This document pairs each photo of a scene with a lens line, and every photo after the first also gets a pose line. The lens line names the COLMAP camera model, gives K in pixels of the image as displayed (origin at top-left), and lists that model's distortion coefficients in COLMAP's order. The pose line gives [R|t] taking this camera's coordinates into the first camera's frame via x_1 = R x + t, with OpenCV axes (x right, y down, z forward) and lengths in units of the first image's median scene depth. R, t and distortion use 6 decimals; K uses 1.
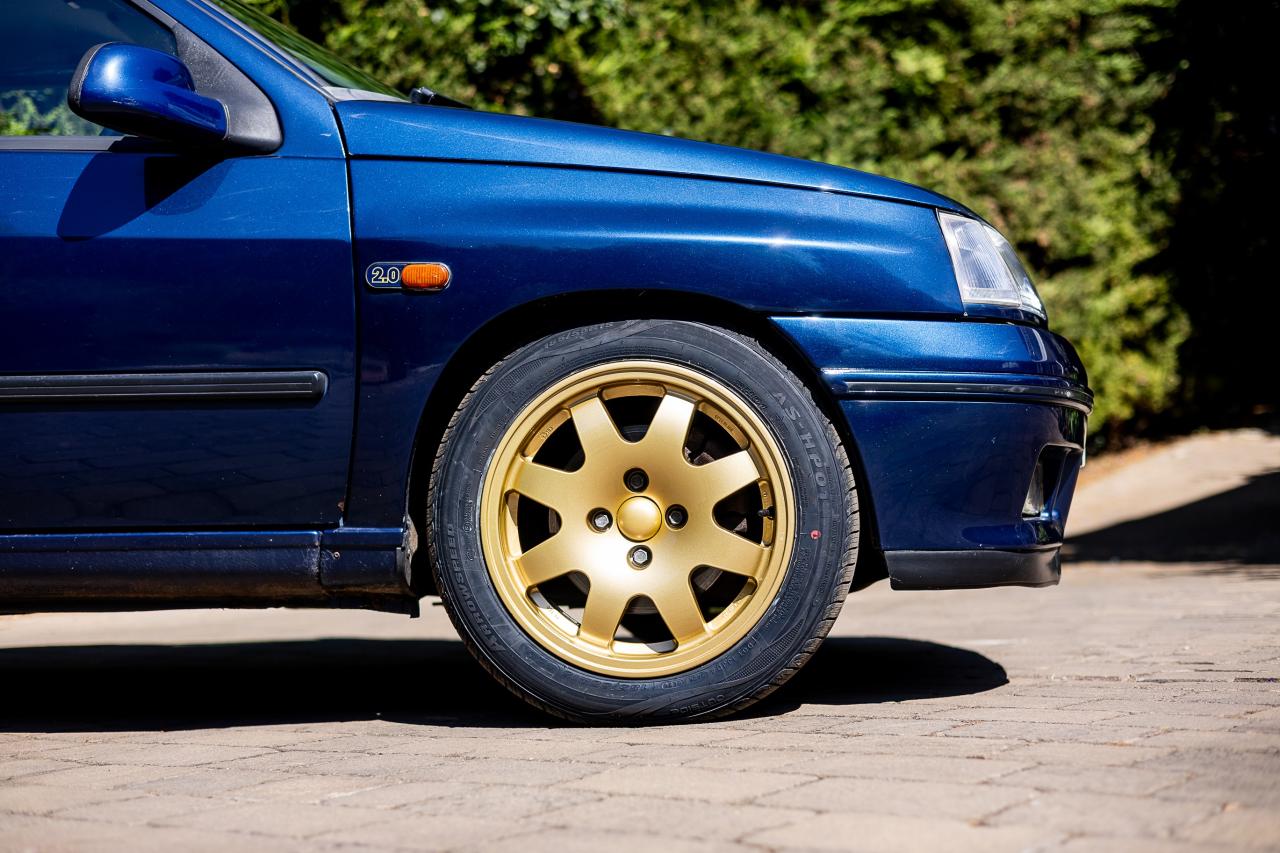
lens RADIAL K [[1812.8, 0, 657.6], [0, 1812.8, 423.2], [0, 0, 1]] dist [0.018083, 0.006422]
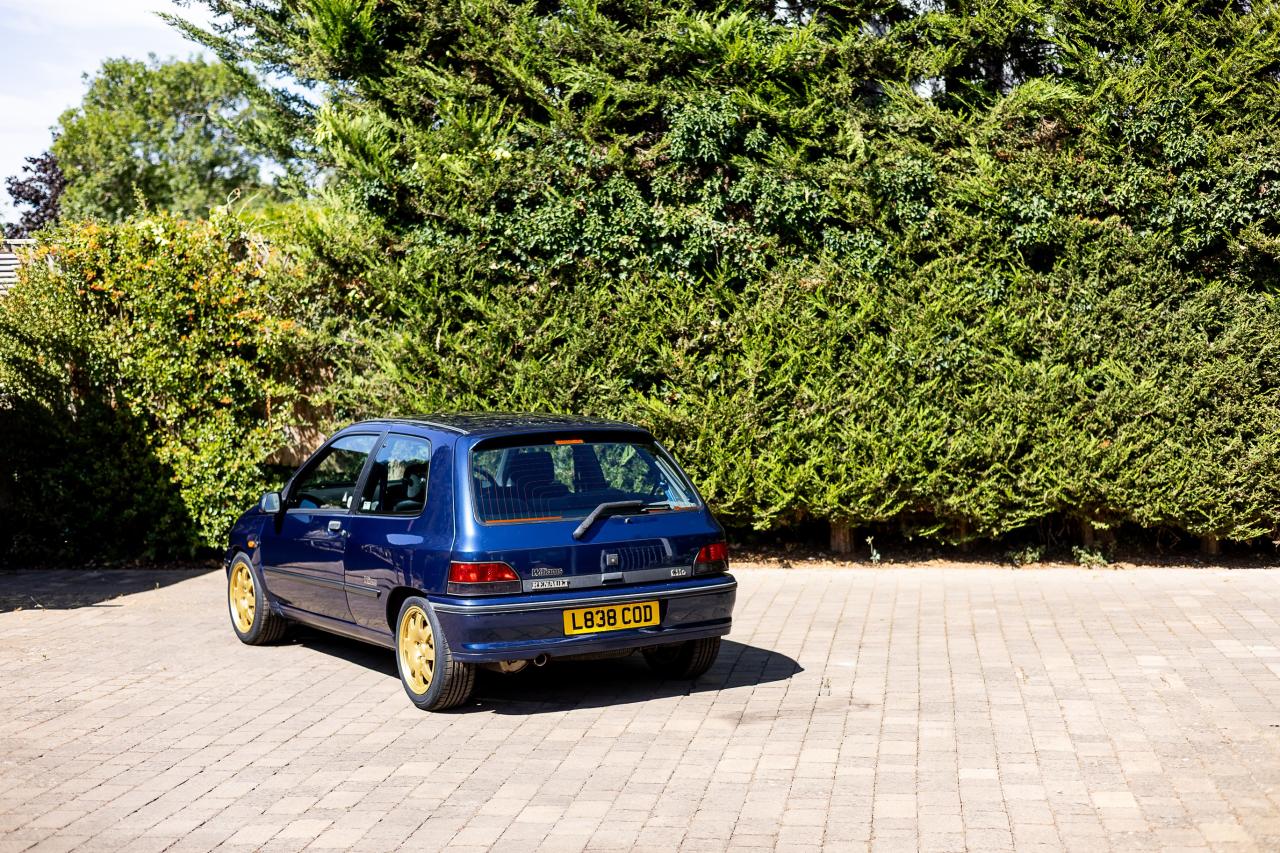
lens RADIAL K [[1886.5, 0, 640.0], [0, 1886.5, 426.5], [0, 0, 1]] dist [-0.012806, 0.219189]
pose [[0.477064, 0.061224, -0.876734, 3.678578], [0.055262, 0.993507, 0.099449, -0.766882], [0.877130, -0.095893, 0.470583, -0.727178]]
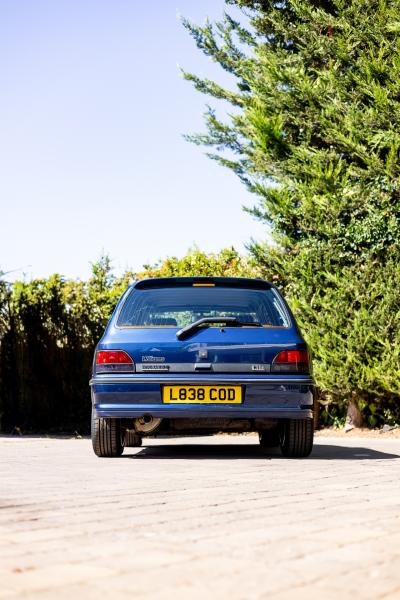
lens RADIAL K [[863.2, 0, 200.0], [0, 863.2, 300.0], [0, 0, 1]] dist [0.012391, 0.046490]
pose [[-0.037215, -0.109015, -0.993343, 2.867035], [0.058656, 0.992080, -0.111074, -0.026169], [0.997584, -0.062399, -0.030526, 1.010433]]
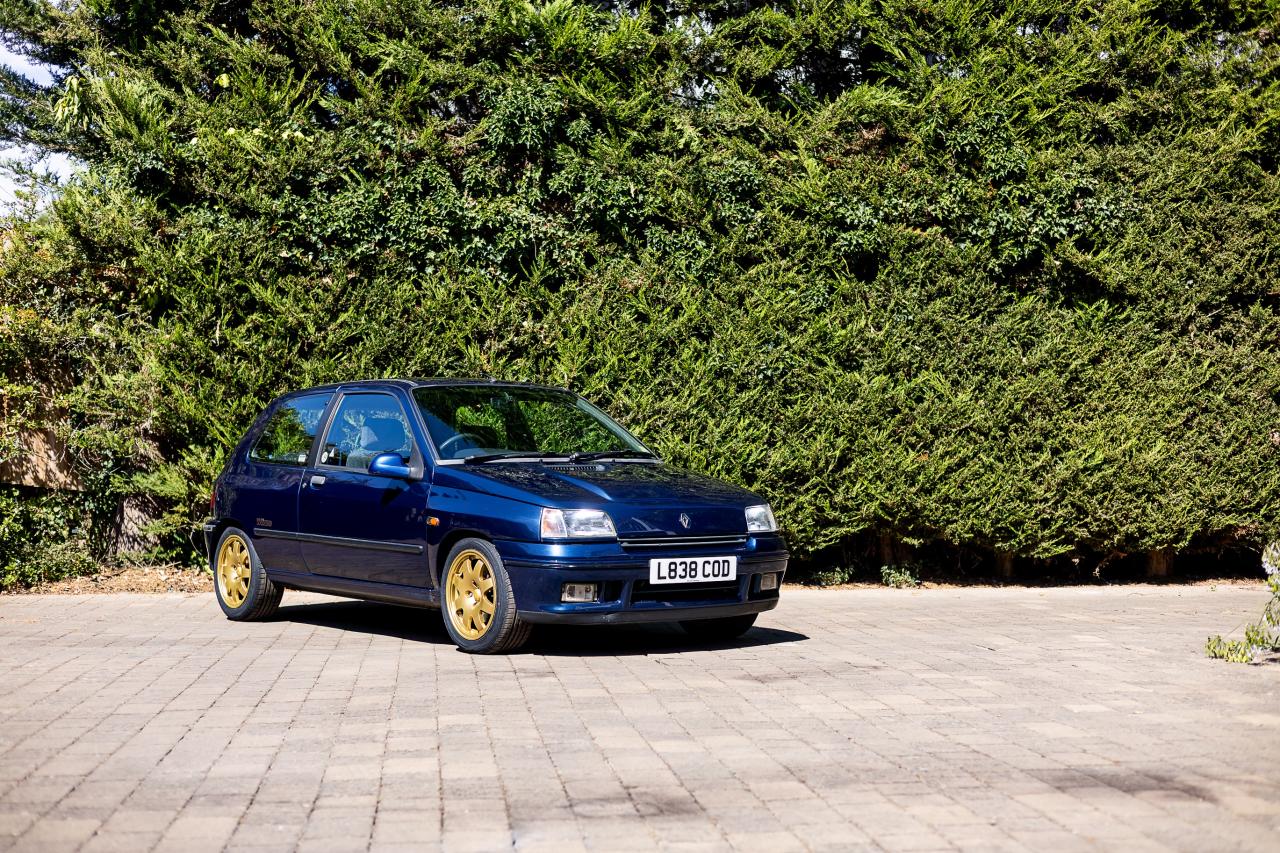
lens RADIAL K [[1848.6, 0, 644.0], [0, 1848.6, 411.3], [0, 0, 1]] dist [-0.014607, 0.214312]
pose [[0.697307, 0.002693, -0.716767, 2.757934], [0.022149, 0.999434, 0.025303, -0.381118], [0.716430, -0.033520, 0.696853, -1.222968]]
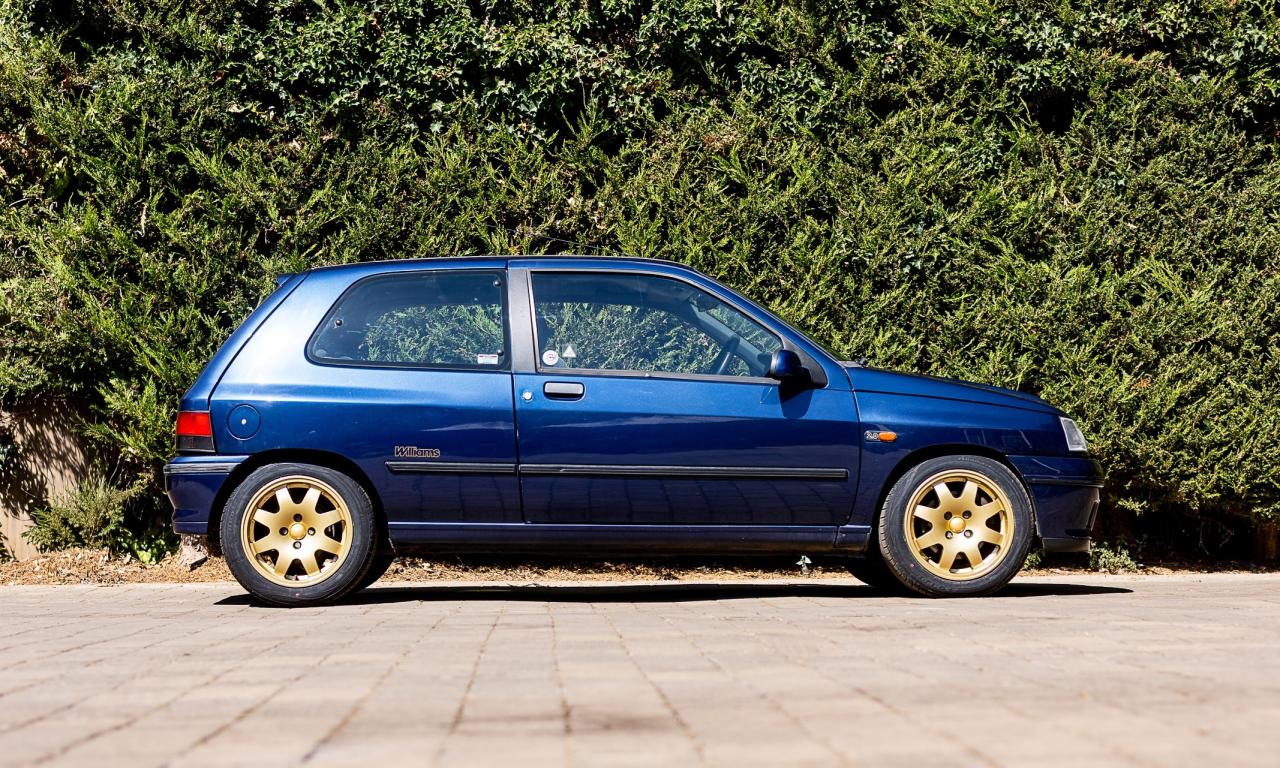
lens RADIAL K [[2338.0, 0, 630.1], [0, 2338.0, 381.5], [0, 0, 1]] dist [-0.023710, 0.343880]
pose [[0.638535, -0.029574, -0.769024, 2.458558], [0.037741, 0.999262, -0.007091, -0.106746], [0.768667, -0.024496, 0.639181, -0.740727]]
